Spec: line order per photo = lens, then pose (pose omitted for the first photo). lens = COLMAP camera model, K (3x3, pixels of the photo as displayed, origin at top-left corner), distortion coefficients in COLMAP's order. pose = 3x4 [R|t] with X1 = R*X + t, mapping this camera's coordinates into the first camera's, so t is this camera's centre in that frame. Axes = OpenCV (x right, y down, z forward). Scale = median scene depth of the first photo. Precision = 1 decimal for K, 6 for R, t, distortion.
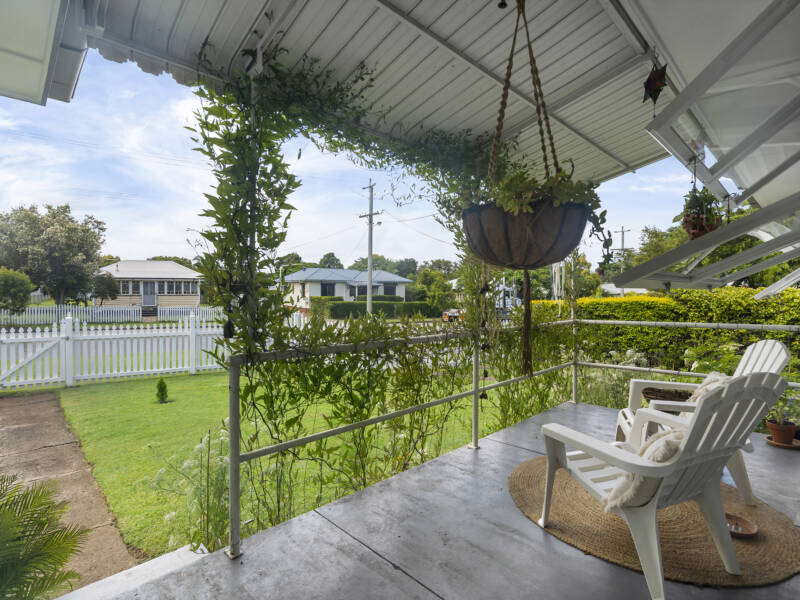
lens RADIAL K [[405.4, 0, 400.0], [0, 405.4, 300.0], [0, 0, 1]] dist [0.001040, 0.000147]
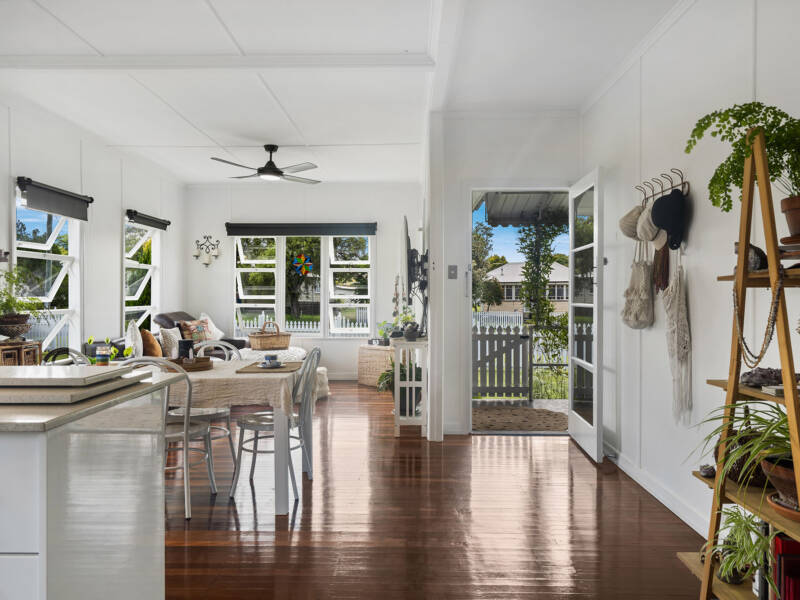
lens RADIAL K [[575.8, 0, 400.0], [0, 575.8, 300.0], [0, 0, 1]] dist [-0.000465, 0.000924]
pose [[0.707150, 0.004041, -0.707052, 0.117021], [-0.013592, 0.999877, -0.007880, 0.000700], [0.706933, 0.015182, 0.707117, -0.162024]]
